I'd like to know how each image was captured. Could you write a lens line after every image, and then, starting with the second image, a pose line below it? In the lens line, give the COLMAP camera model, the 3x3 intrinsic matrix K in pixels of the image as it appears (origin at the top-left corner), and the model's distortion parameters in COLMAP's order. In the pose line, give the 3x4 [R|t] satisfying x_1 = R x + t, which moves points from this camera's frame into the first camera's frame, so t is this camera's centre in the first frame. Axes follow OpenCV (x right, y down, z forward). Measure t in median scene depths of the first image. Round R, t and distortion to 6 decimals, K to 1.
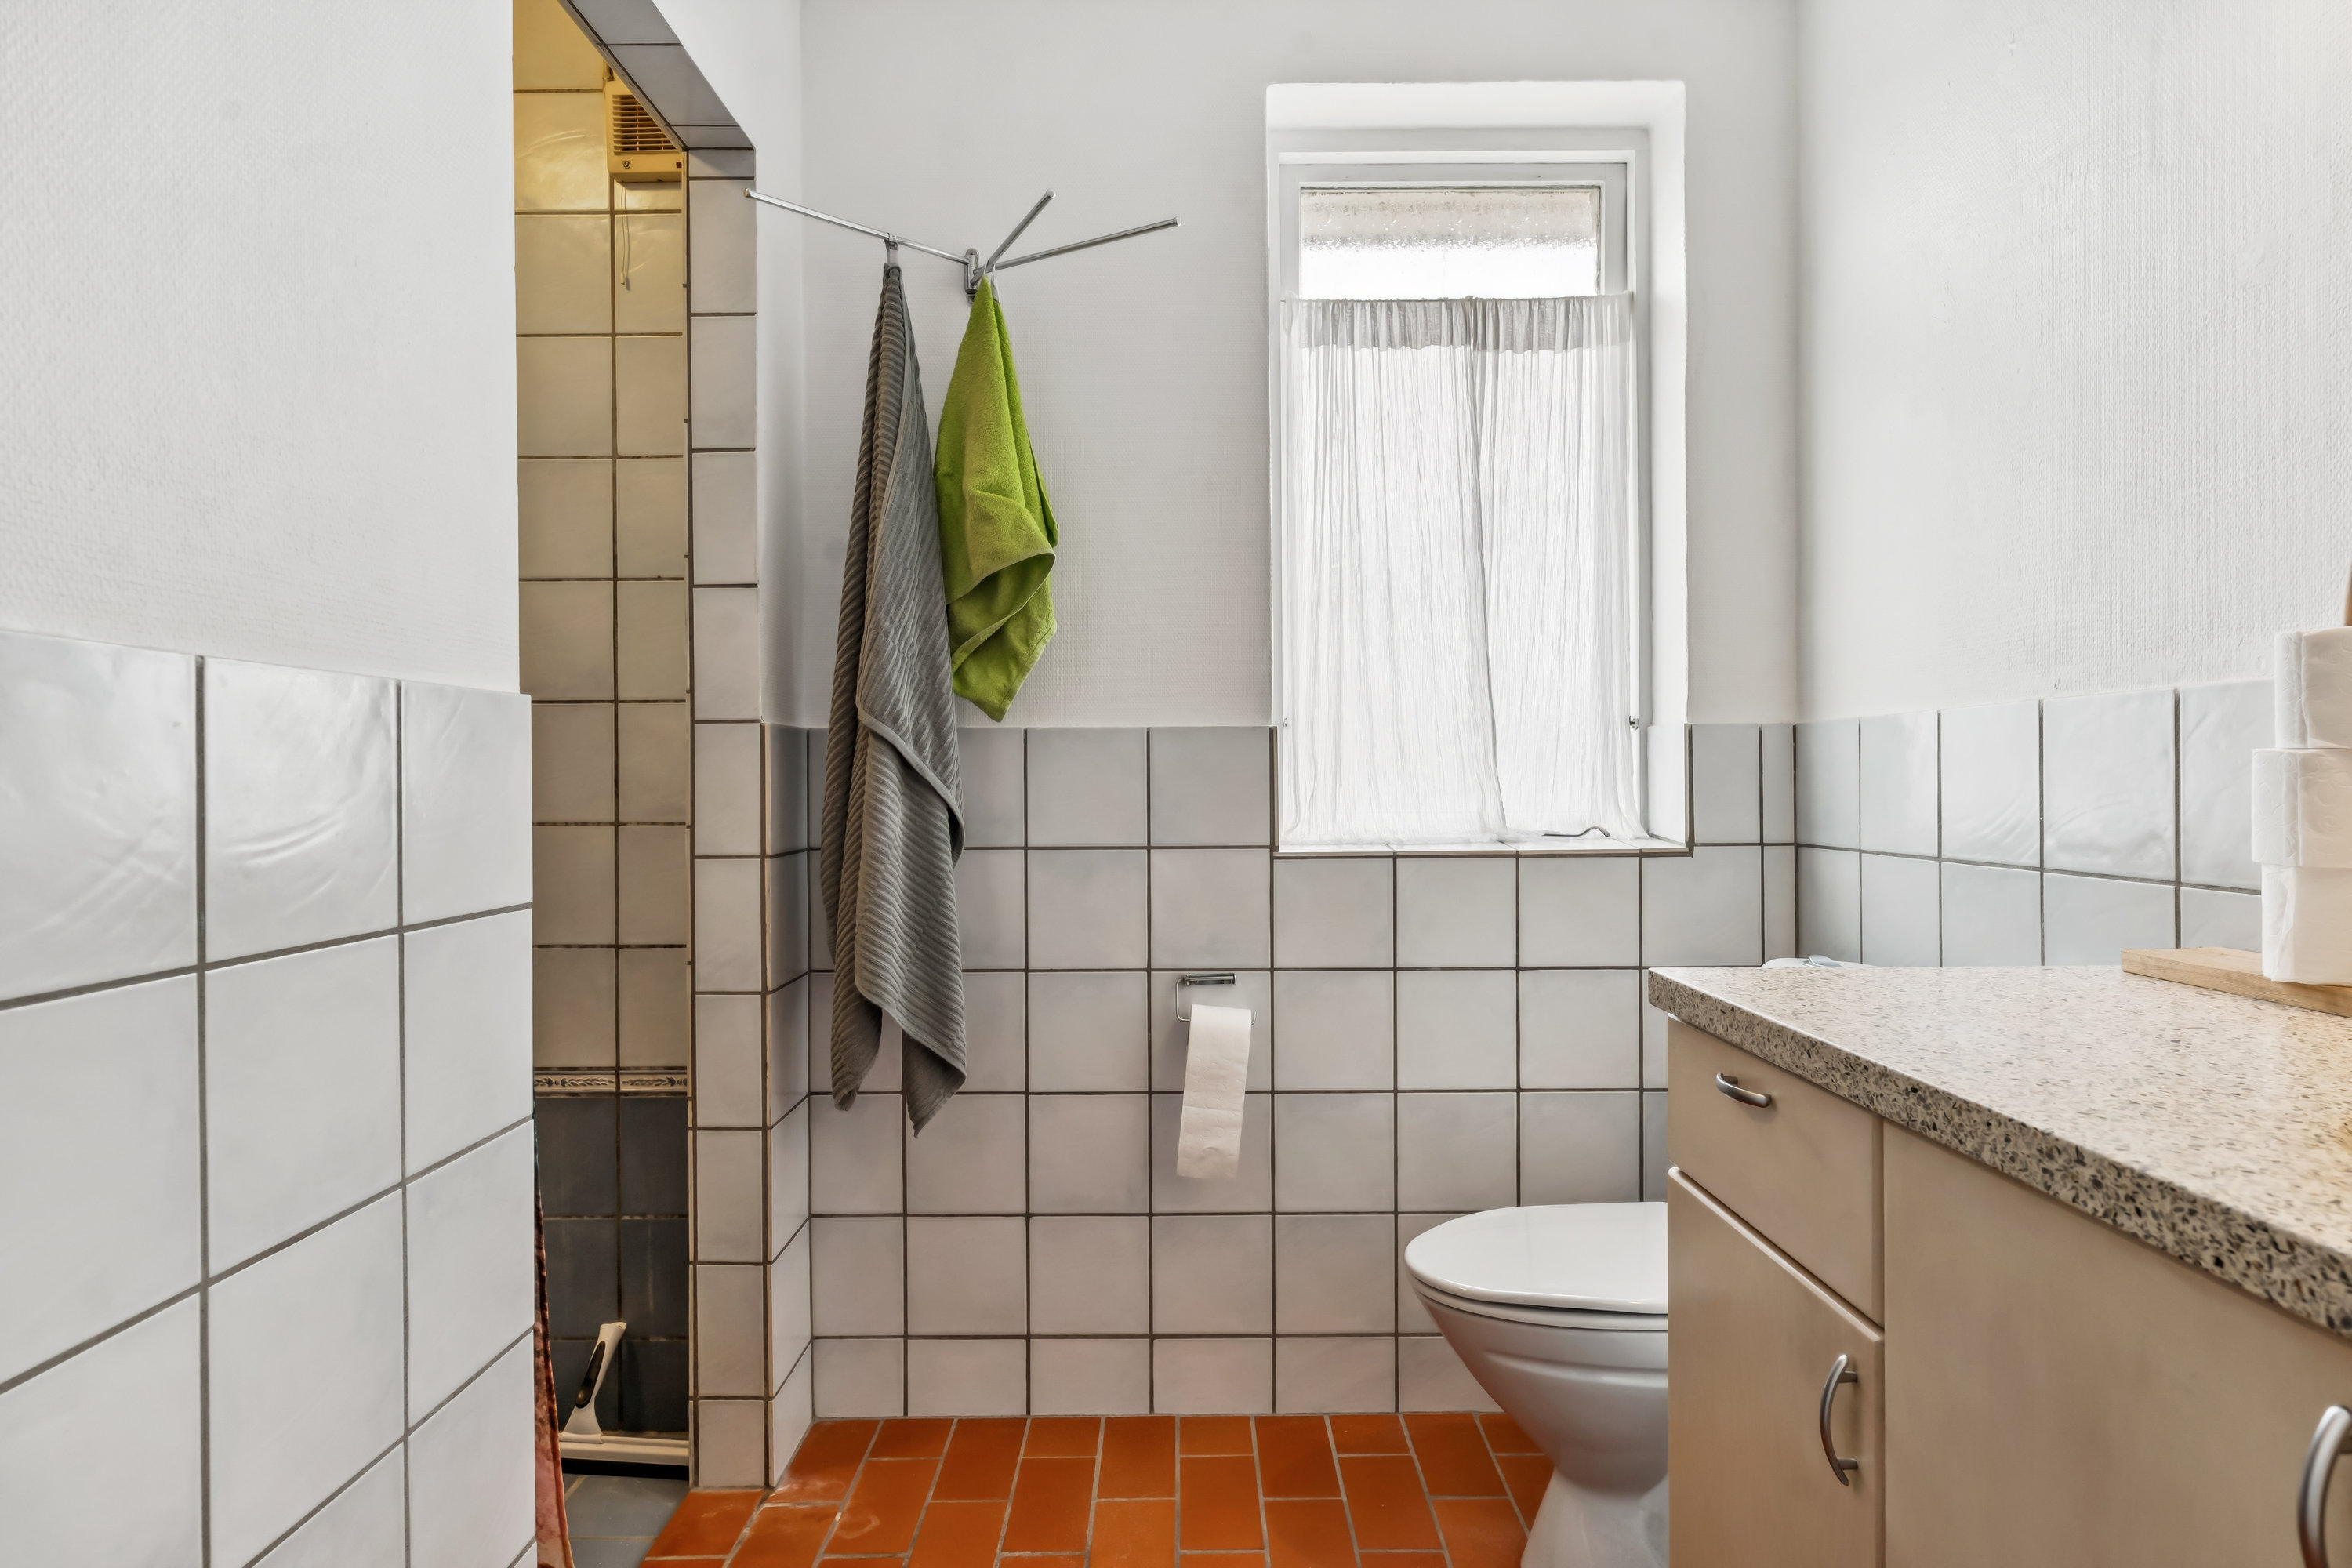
lens RADIAL K [[1268.9, 0, 1176.0], [0, 1268.9, 784.0], [0, 0, 1]] dist [-0.006361, 0.001136]
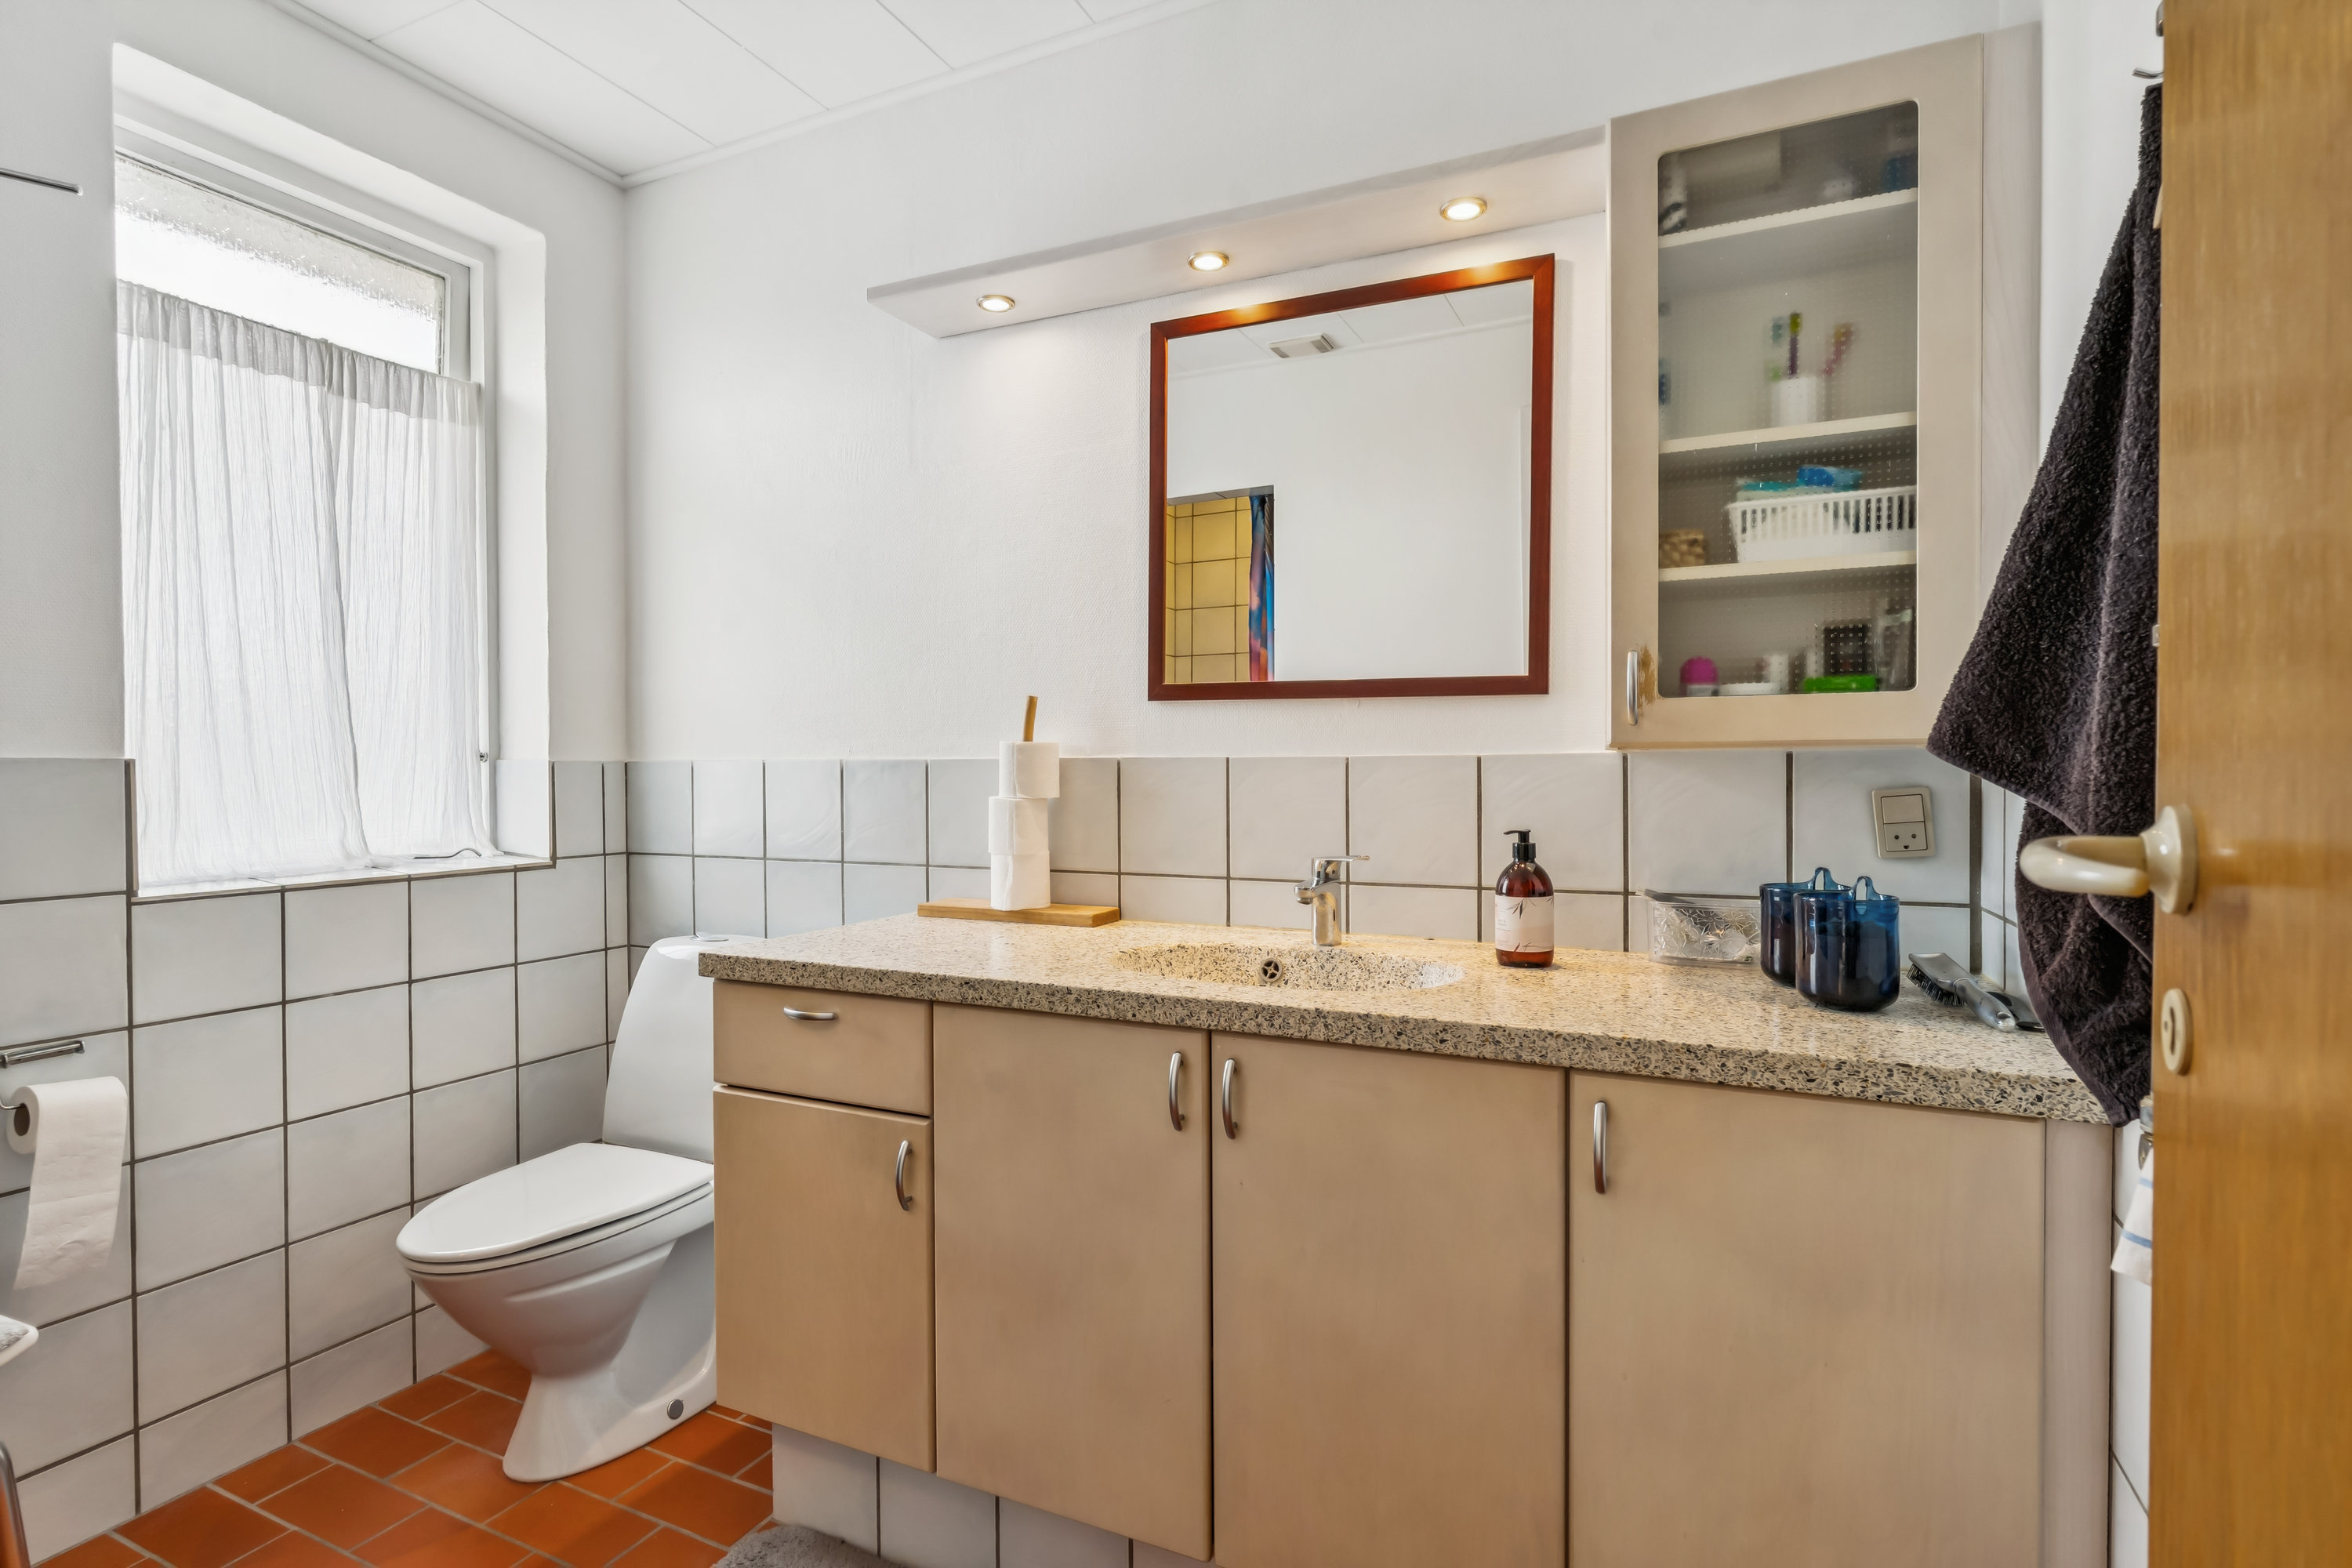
lens RADIAL K [[1145.8, 0, 1176.0], [0, 1145.8, 784.0], [0, 0, 1]] dist [-0.000094, 0.000083]
pose [[0.427803, -0.007865, 0.903838, -0.342292], [0.002588, 0.999969, 0.007476, -0.031537], [-0.903868, -0.000859, 0.427810, -0.024505]]
